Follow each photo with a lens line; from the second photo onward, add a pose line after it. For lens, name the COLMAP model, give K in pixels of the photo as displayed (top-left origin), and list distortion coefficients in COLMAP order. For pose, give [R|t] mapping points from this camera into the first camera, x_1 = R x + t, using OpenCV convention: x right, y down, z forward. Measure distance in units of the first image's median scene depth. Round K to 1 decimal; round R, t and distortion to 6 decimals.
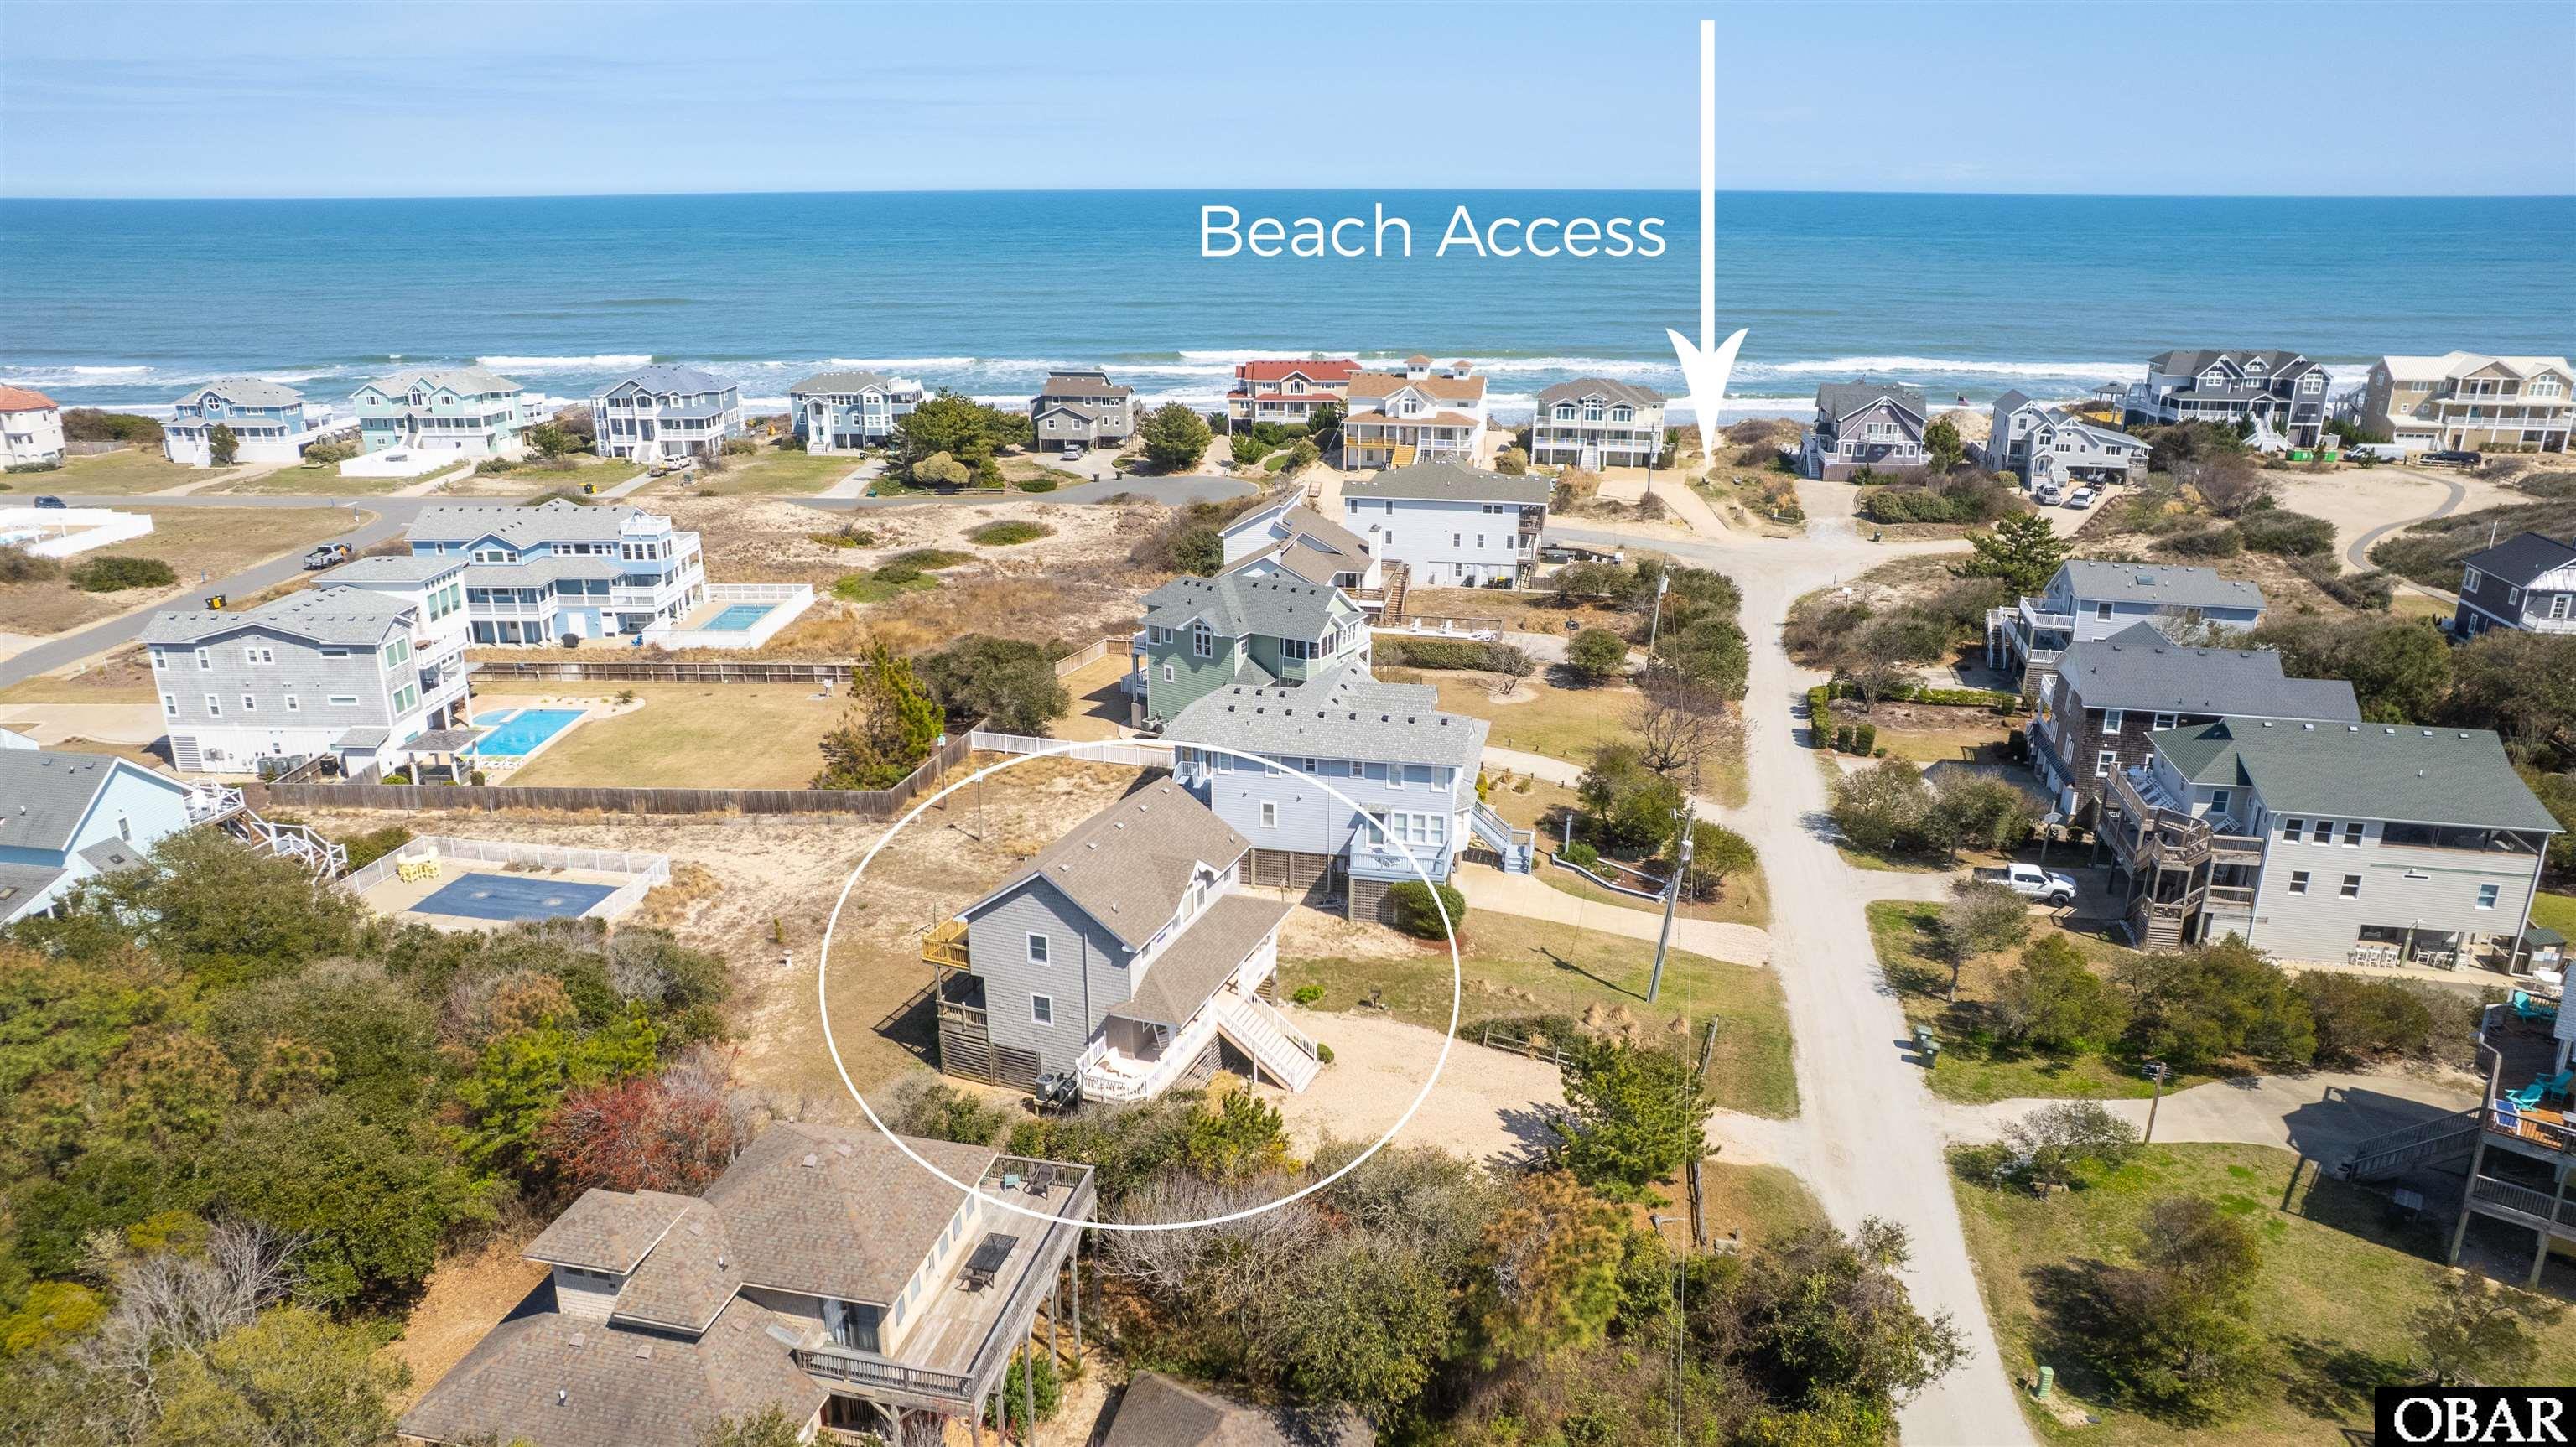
lens RADIAL K [[1668.7, 0, 1290.7], [0, 1668.7, 734.0], [0, 0, 1]] dist [-0.072741, 0.066265]
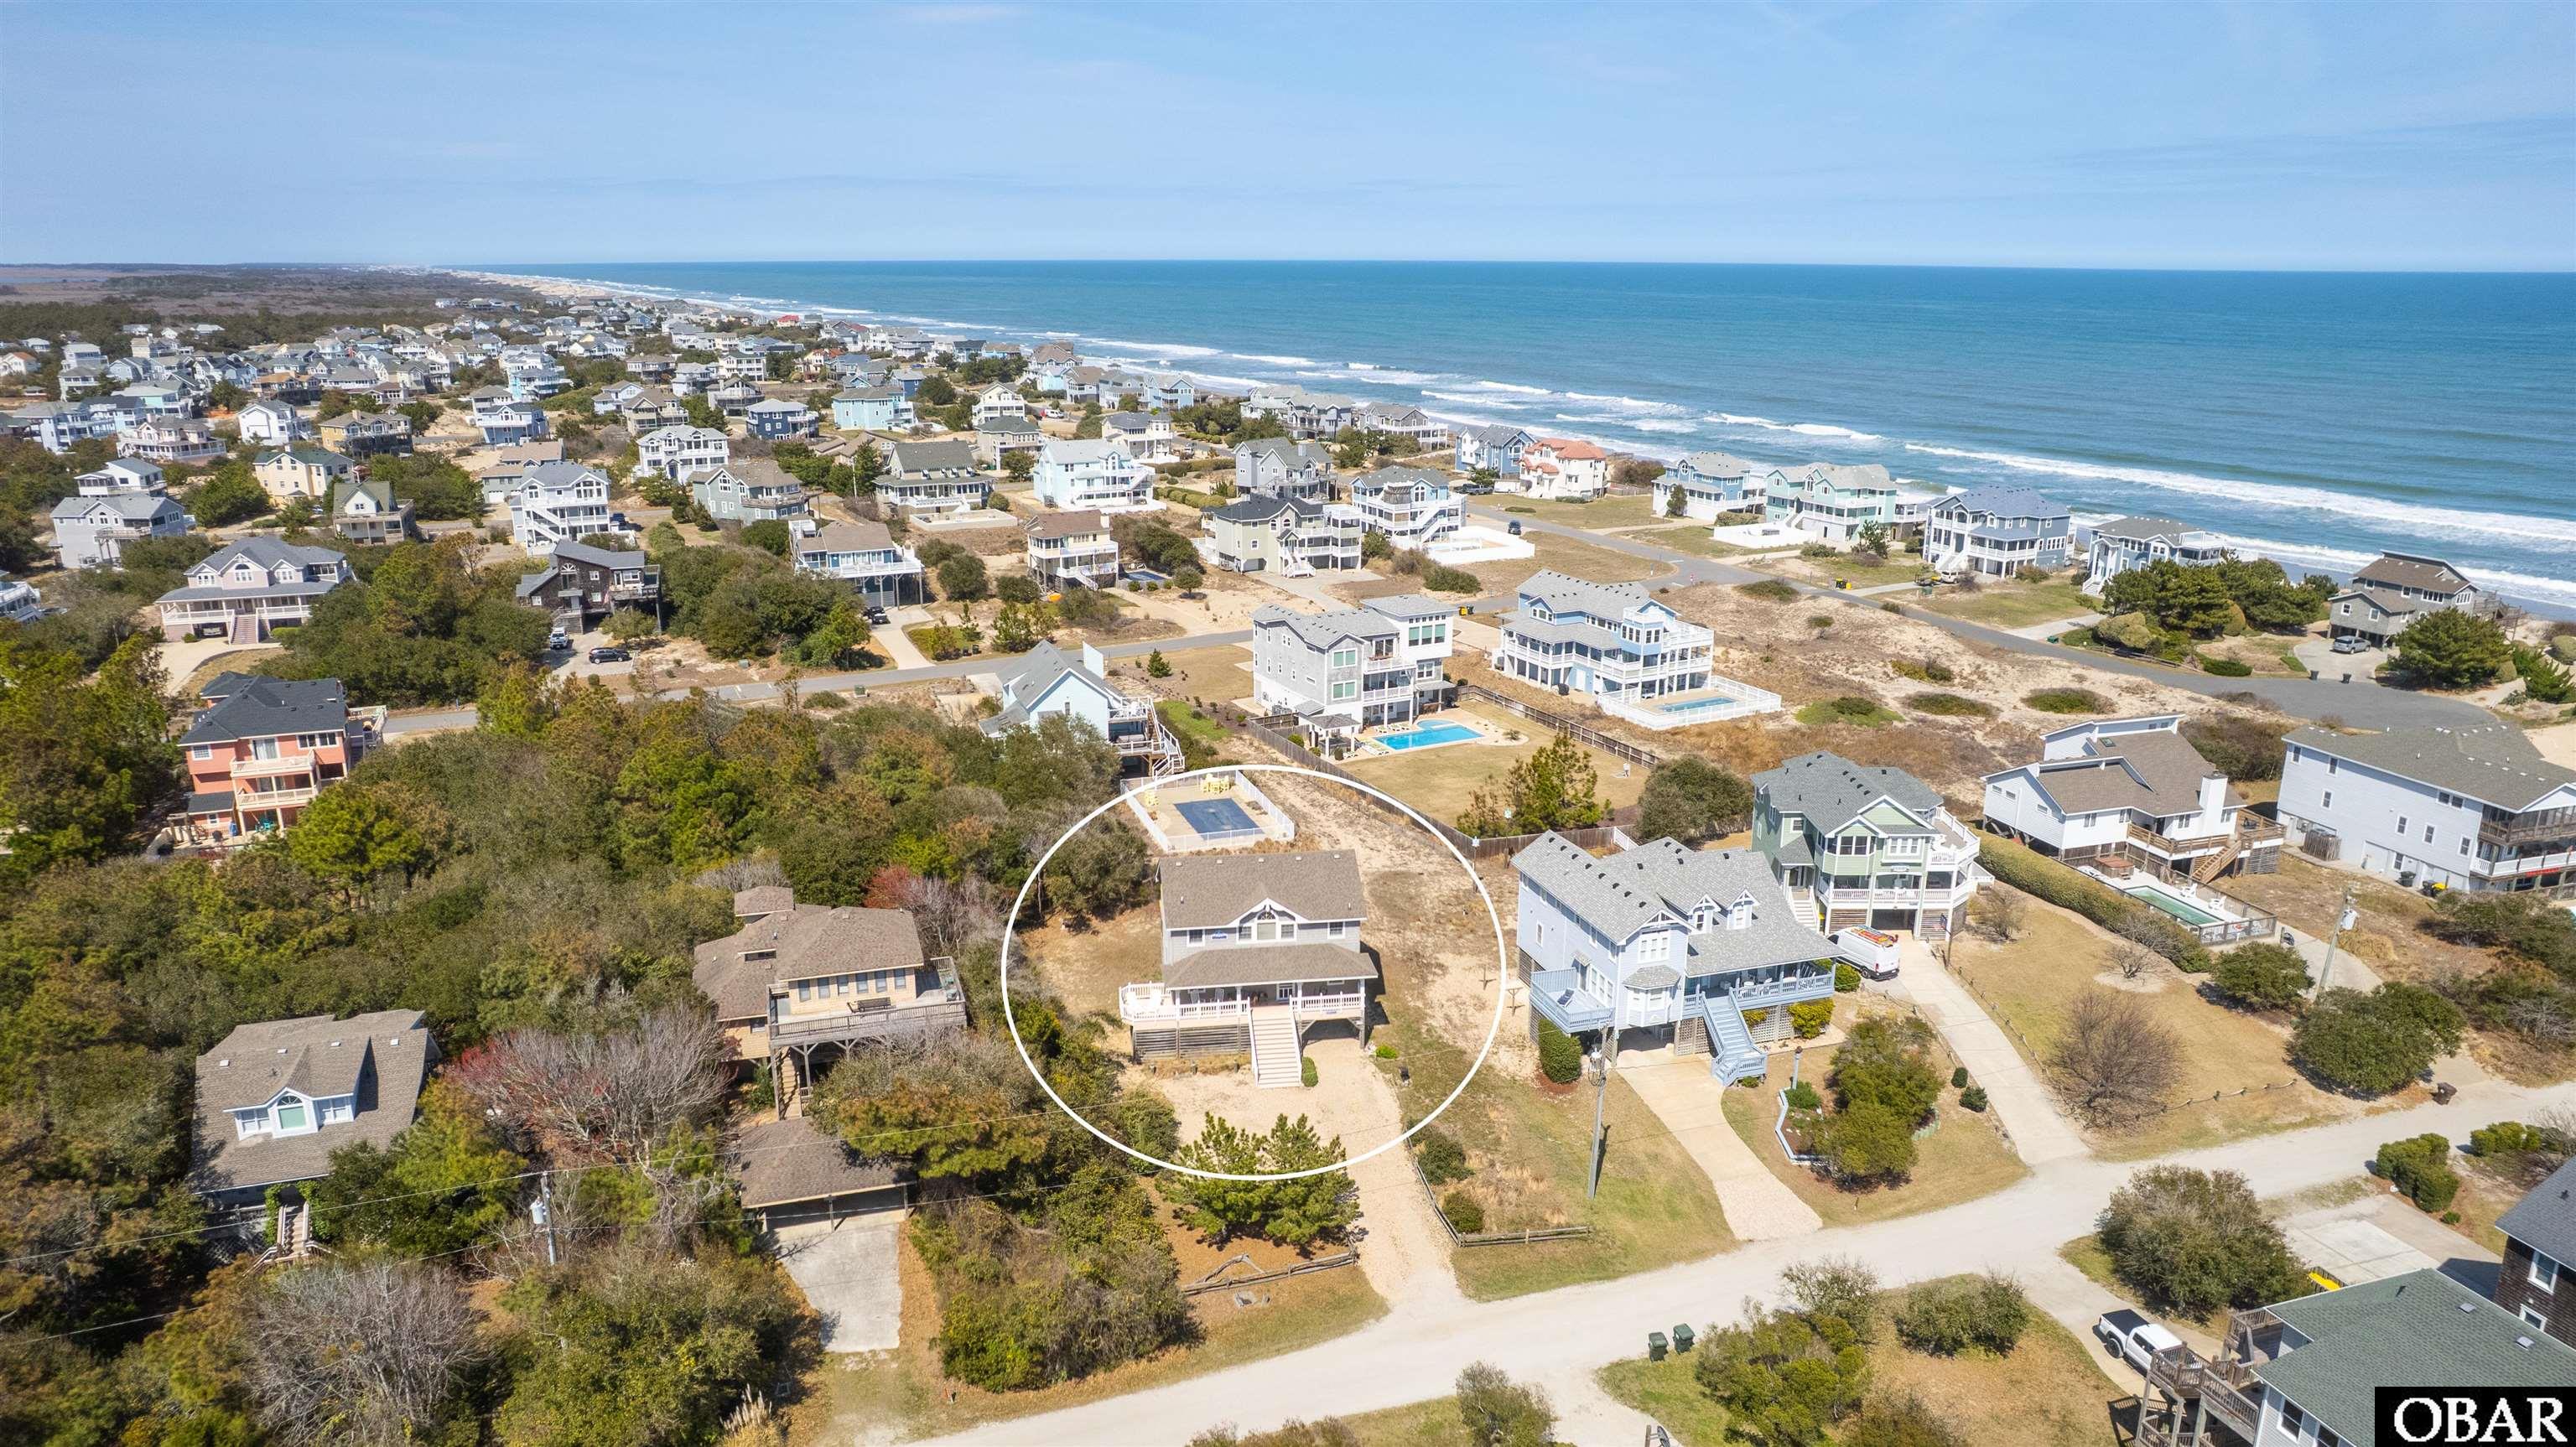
lens RADIAL K [[1699.6, 0, 1288.0], [0, 1699.6, 723.5], [0, 0, 1]] dist [-0.063461, 0.052501]
pose [[0.494764, 0.237731, -0.835879, 0.588113], [-0.279051, 0.954379, 0.106260, -0.116348], [0.823006, 0.180679, 0.538531, 0.126676]]
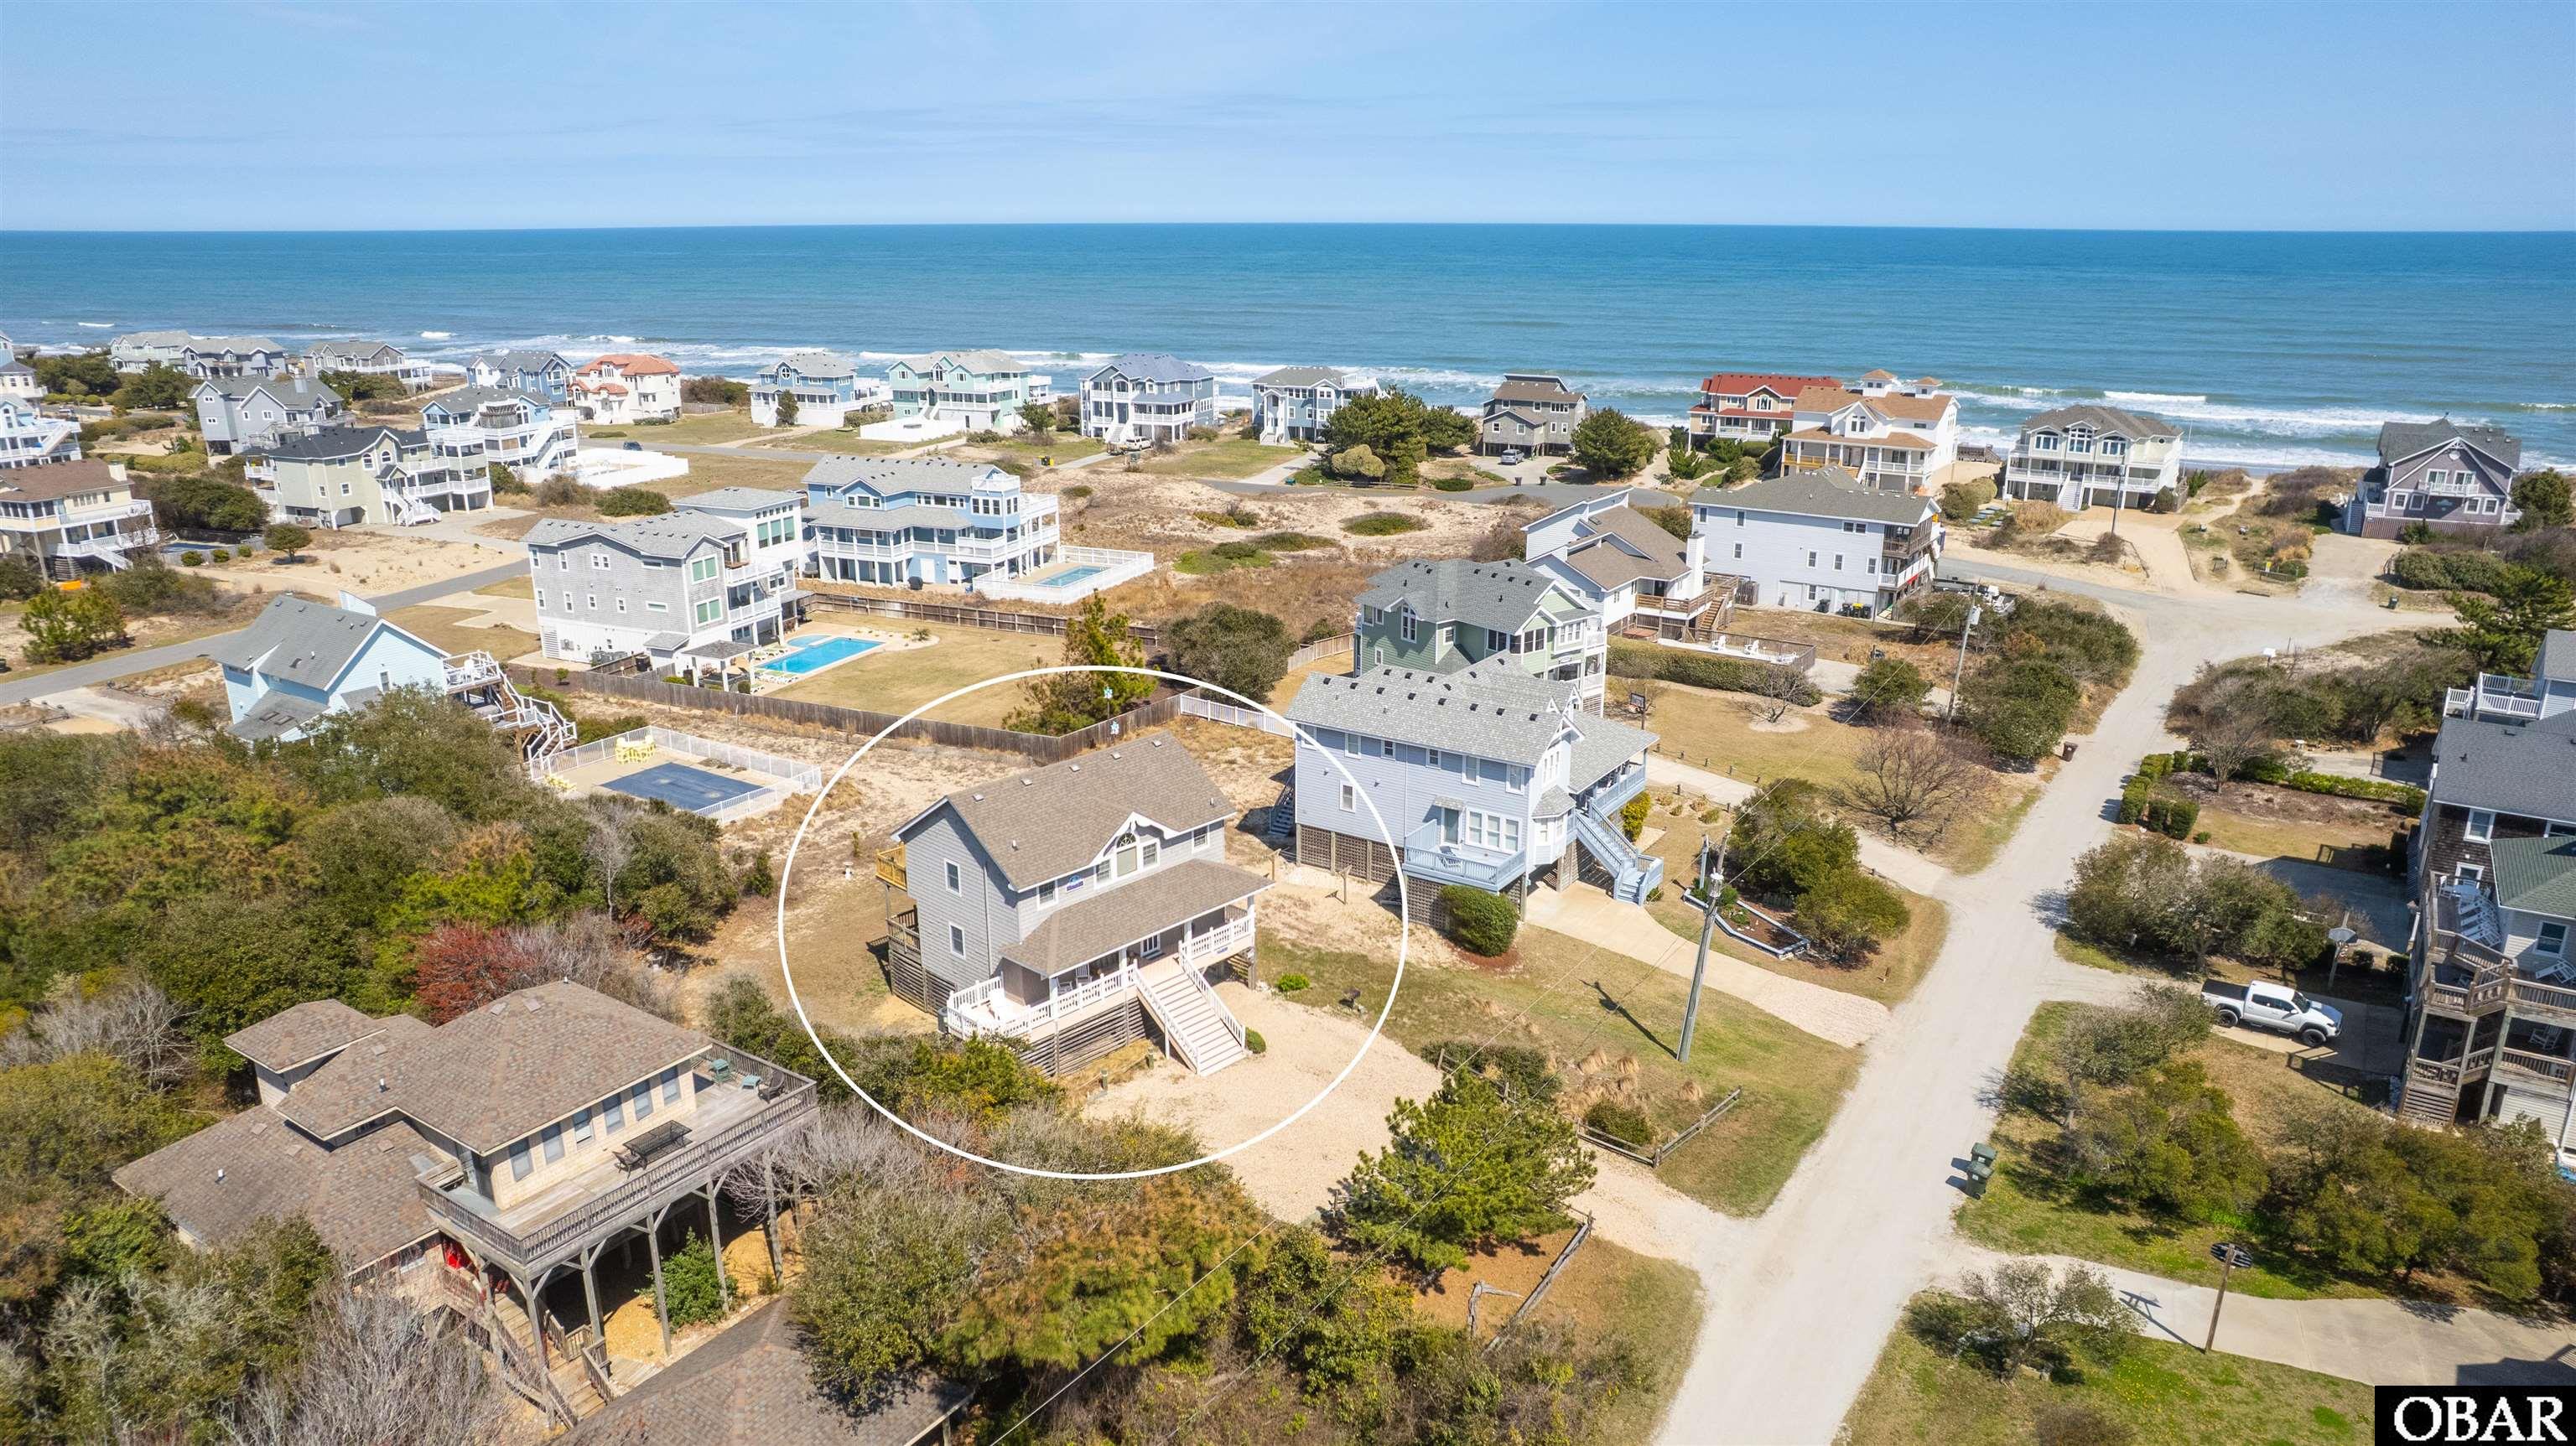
lens RADIAL K [[1668.6, 0, 1290.7], [0, 1668.6, 733.5], [0, 0, 1]] dist [-0.072741, 0.066265]
pose [[0.929393, 0.111114, -0.351970, 0.192801], [-0.117877, 0.993026, 0.002232, 0.009974], [0.349764, 0.039415, 0.936008, 0.076611]]
